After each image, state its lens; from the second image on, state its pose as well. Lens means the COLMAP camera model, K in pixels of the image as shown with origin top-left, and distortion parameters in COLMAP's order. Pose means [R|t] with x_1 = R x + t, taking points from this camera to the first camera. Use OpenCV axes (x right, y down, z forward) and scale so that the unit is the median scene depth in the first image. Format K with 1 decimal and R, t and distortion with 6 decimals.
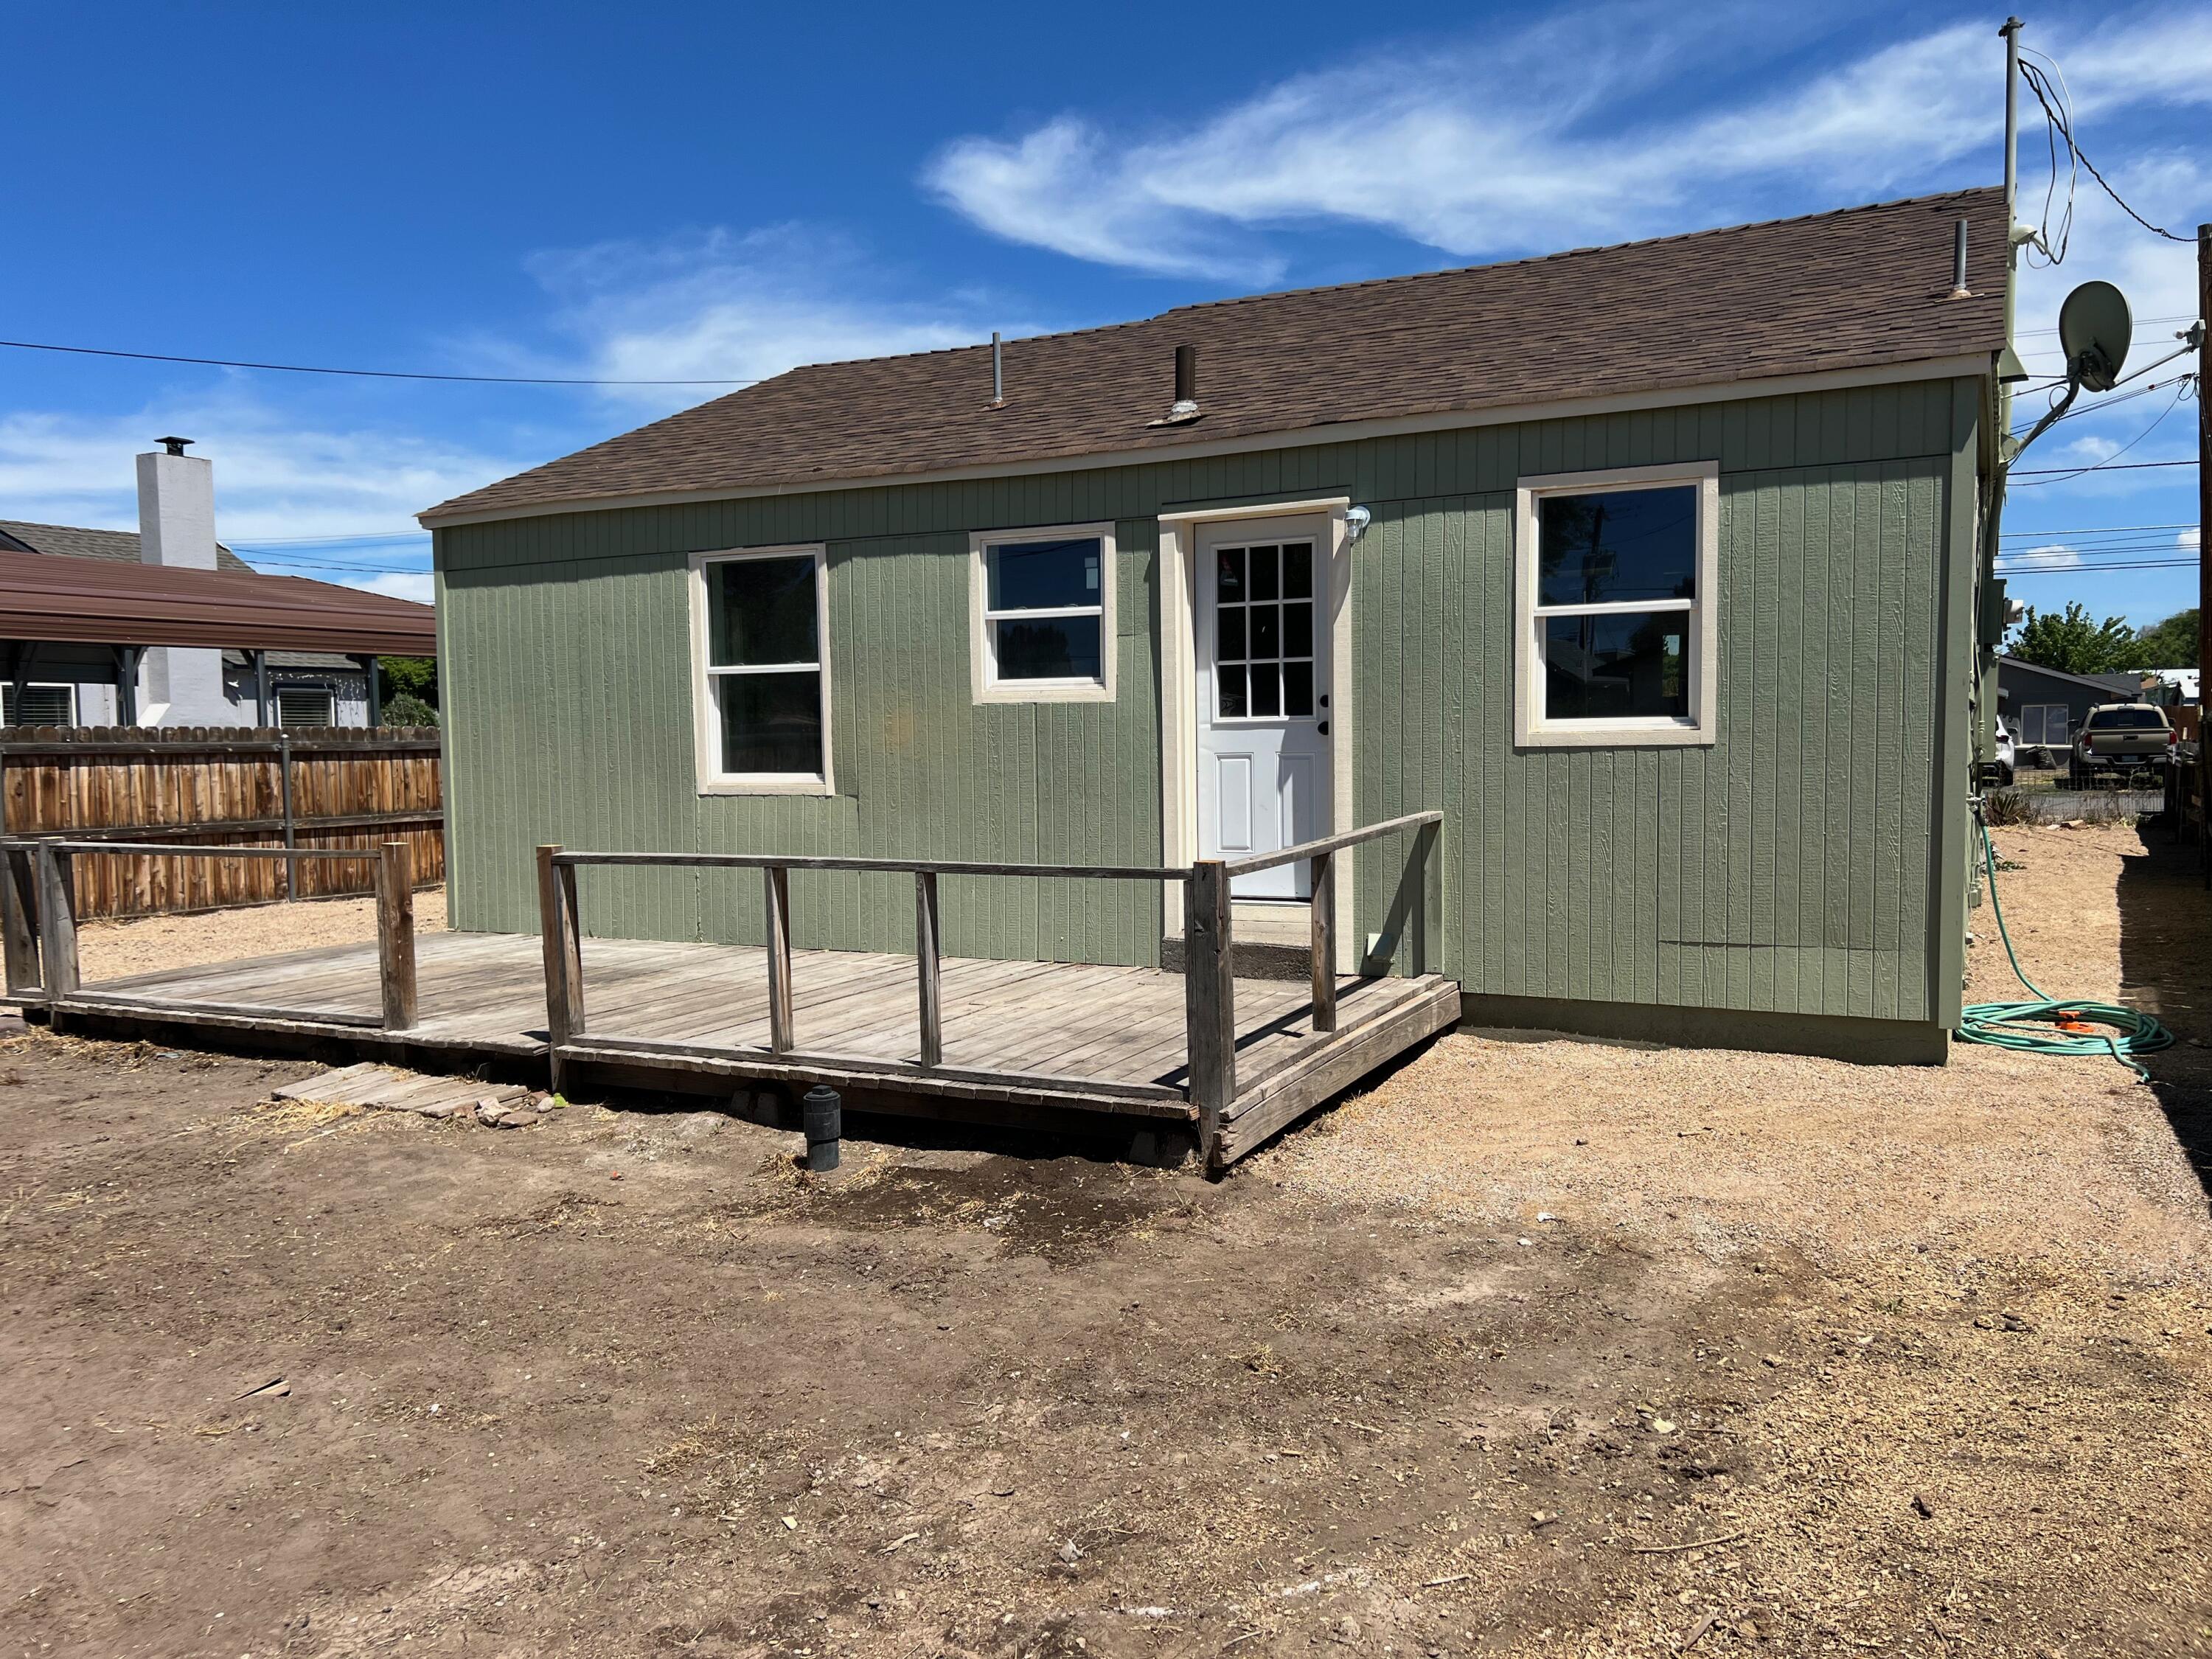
lens RADIAL K [[1661.6, 0, 1128.9], [0, 1661.6, 810.2], [0, 0, 1]] dist [0.058026, -0.052518]
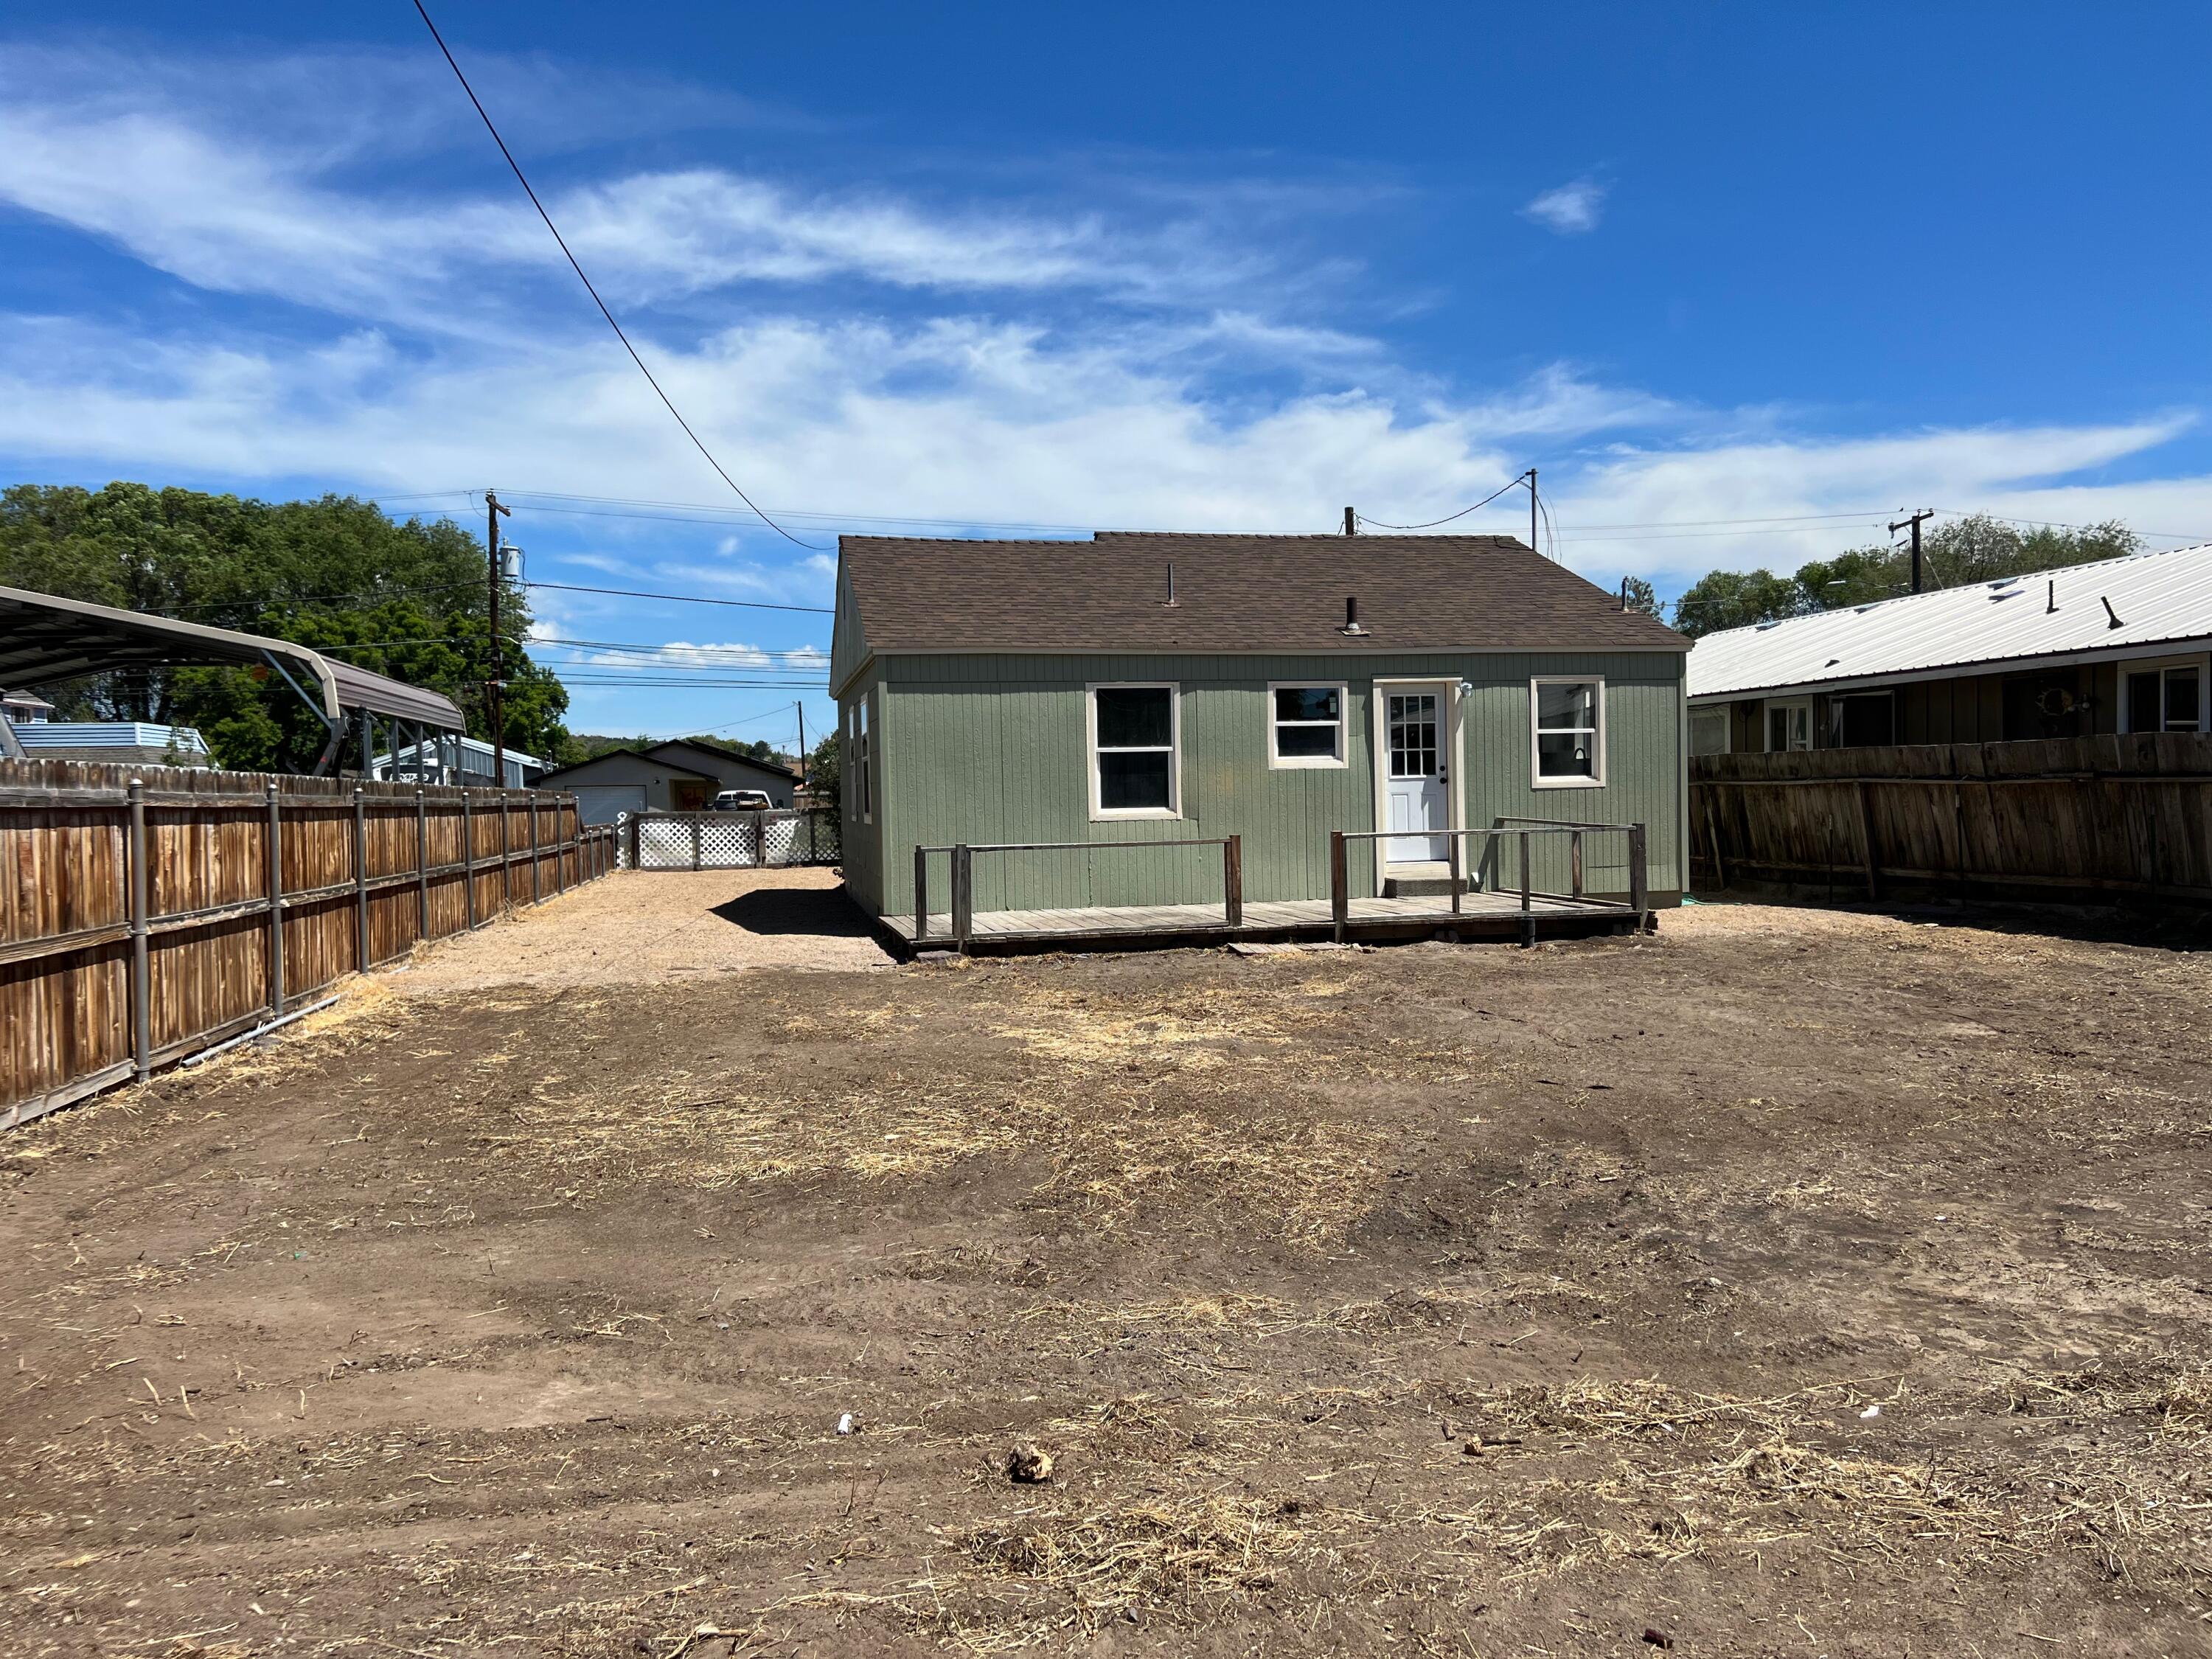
lens RADIAL K [[1661.6, 0, 1106.5], [0, 1661.6, 850.3], [0, 0, 1]] dist [0.058026, -0.052518]
pose [[0.776878, -0.023353, 0.629218, -1.462983], [0.038926, 0.999182, -0.010976, 0.043953], [-0.628447, 0.033019, 0.777151, -0.380107]]
